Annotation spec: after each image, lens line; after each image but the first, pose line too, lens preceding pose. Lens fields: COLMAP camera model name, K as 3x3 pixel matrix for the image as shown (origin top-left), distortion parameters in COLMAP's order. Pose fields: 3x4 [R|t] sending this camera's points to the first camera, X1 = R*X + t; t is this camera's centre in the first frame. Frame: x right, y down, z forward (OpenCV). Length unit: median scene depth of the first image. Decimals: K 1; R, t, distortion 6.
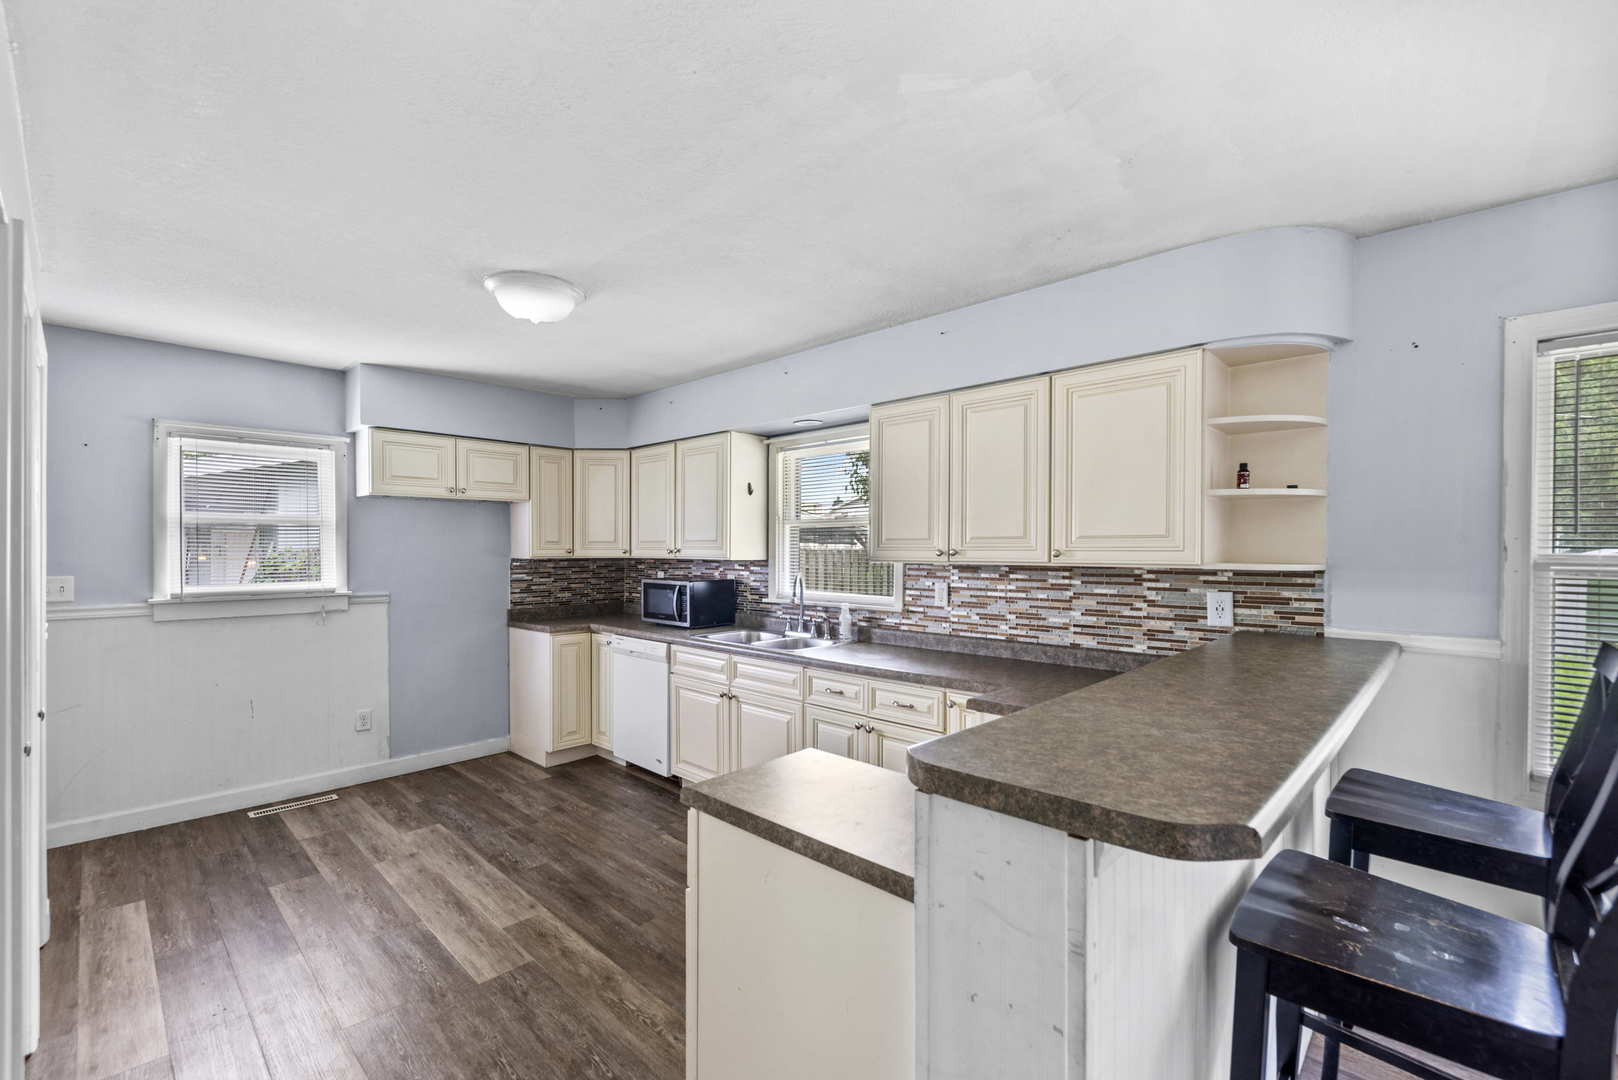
lens RADIAL K [[693.0, 0, 815.6], [0, 693.0, 550.0], [0, 0, 1]] dist [-0.006328, -0.000144]
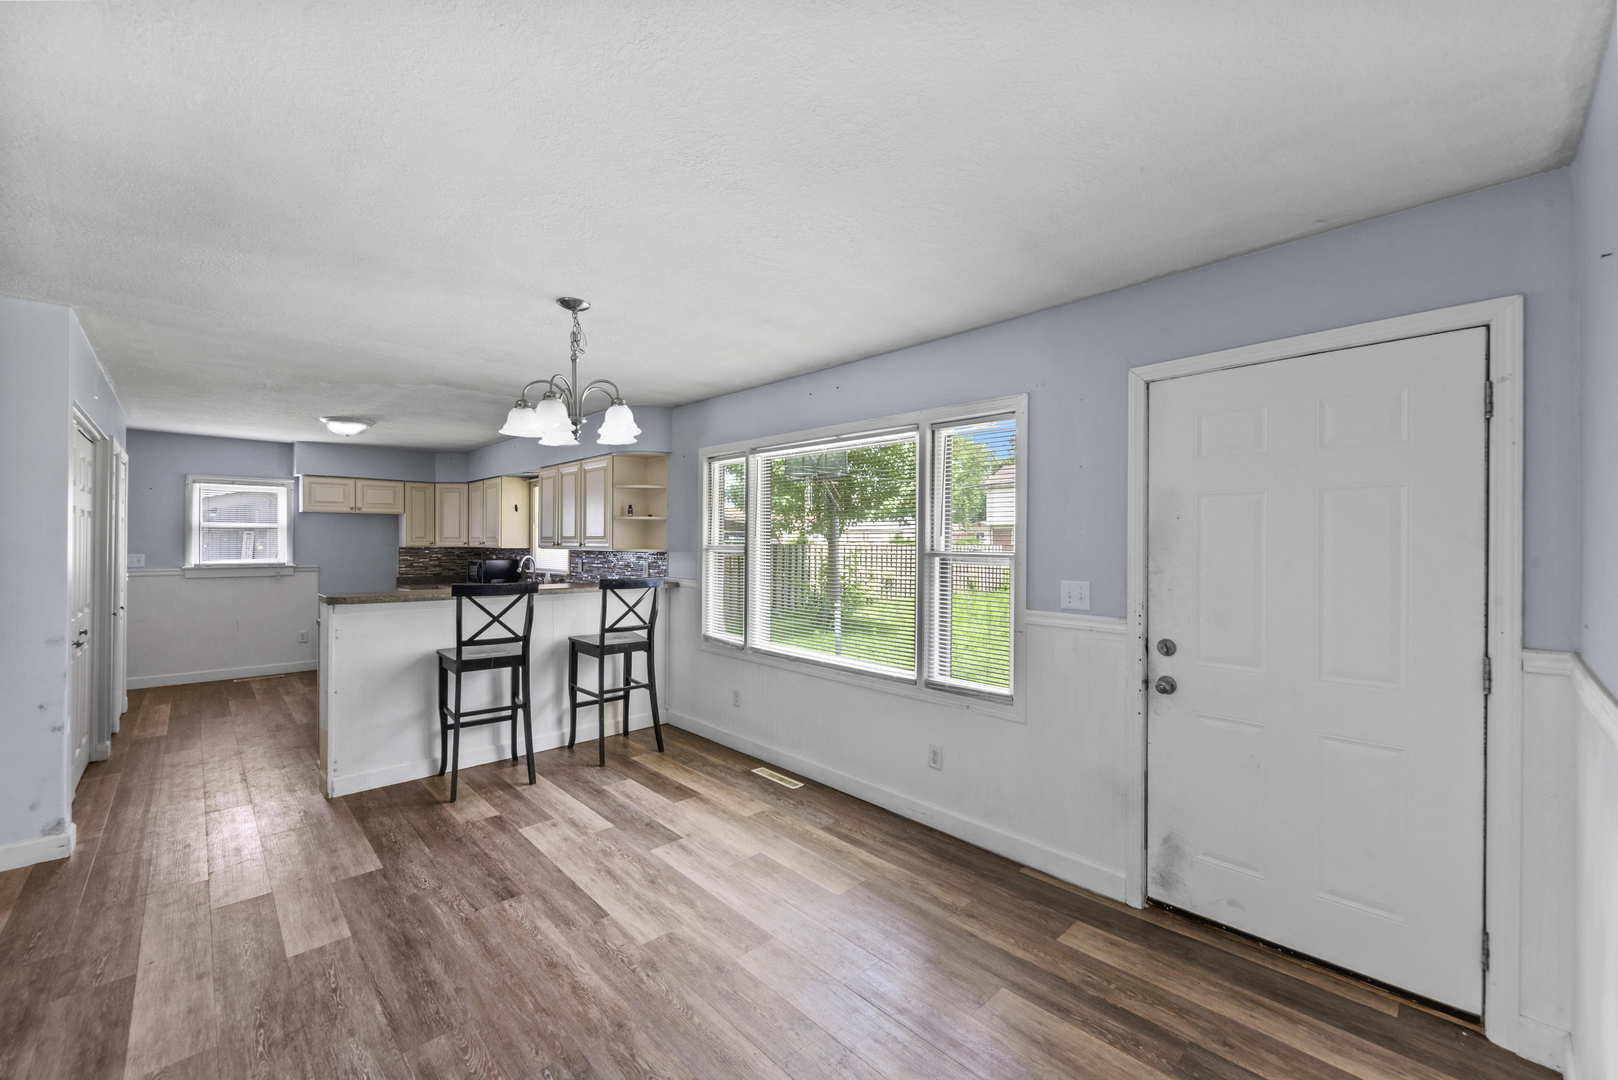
lens RADIAL K [[646.1, 0, 809.0], [0, 646.1, 540.0], [0, 0, 1]] dist [0.000649, -0.000460]
pose [[0.998532, 0.003614, -0.054053, 0.645228], [-0.003852, 0.999983, -0.004302, -0.002343], [0.054036, 0.004504, 0.998529, -0.523717]]
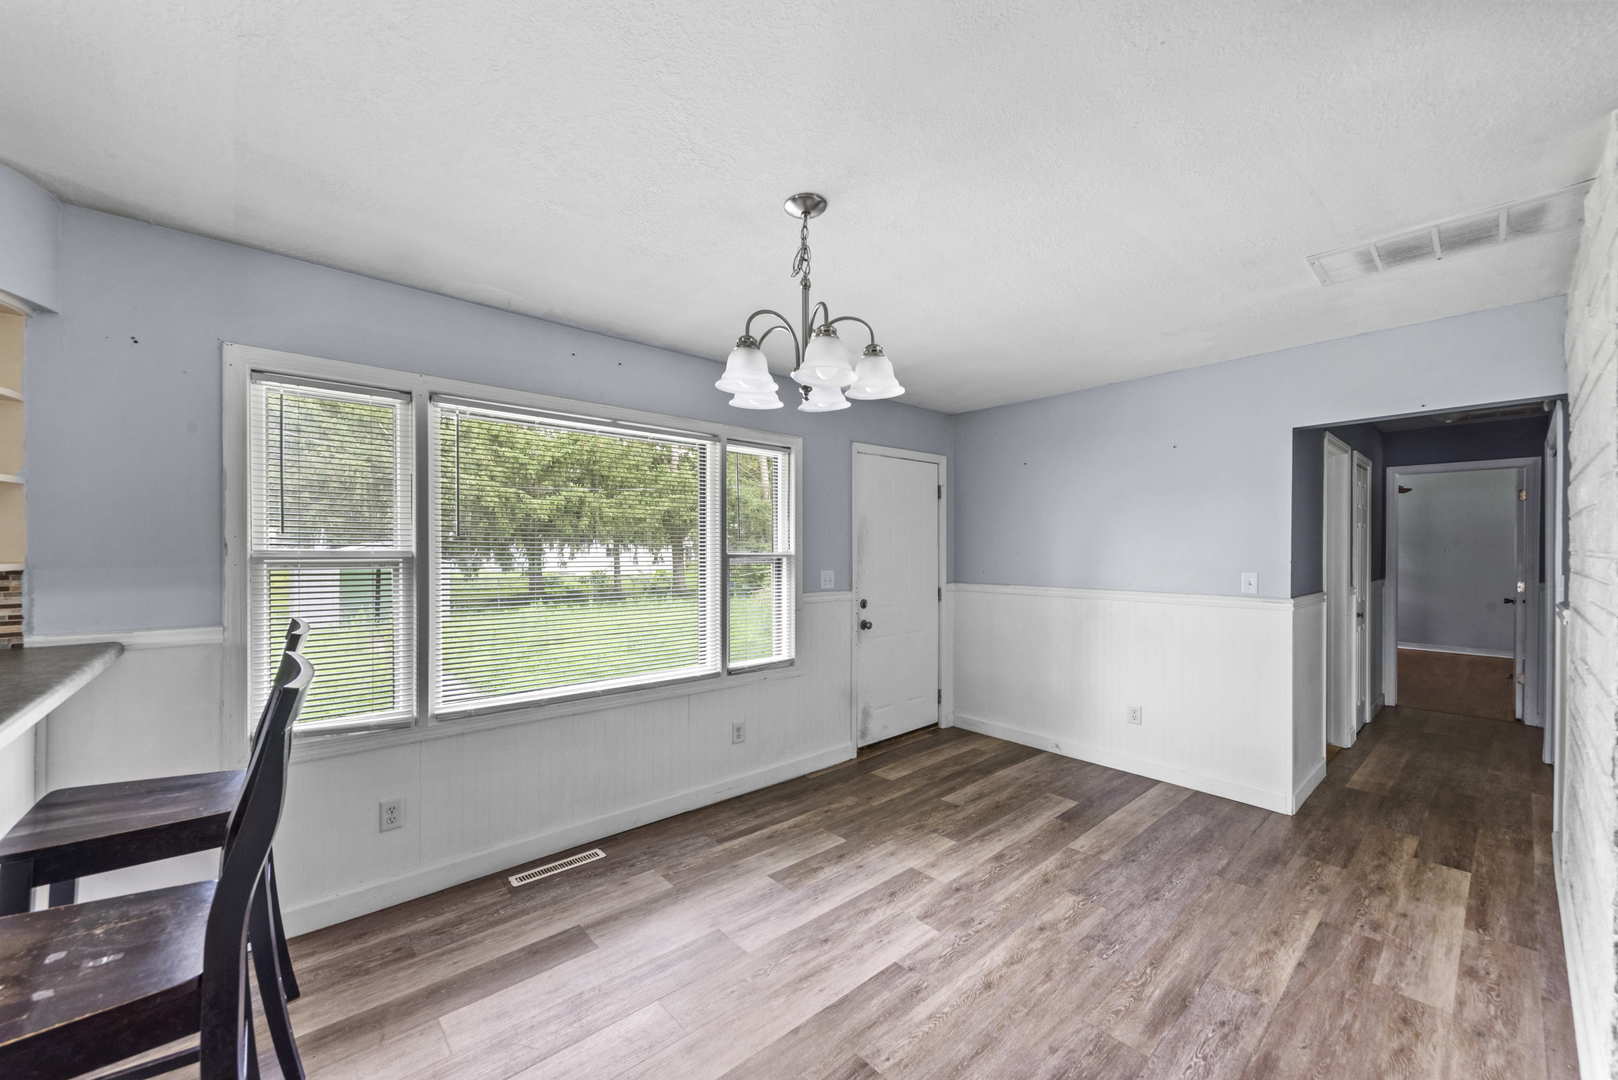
lens RADIAL K [[617.9, 0, 811.1], [0, 617.9, 545.8], [0, 0, 1]] dist [0.001365, 0.000022]
pose [[0.093913, -0.003163, 0.995575, 0.109971], [0.000468, 0.999995, 0.003133, -0.005384], [-0.995580, 0.000171, 0.093914, -0.079359]]
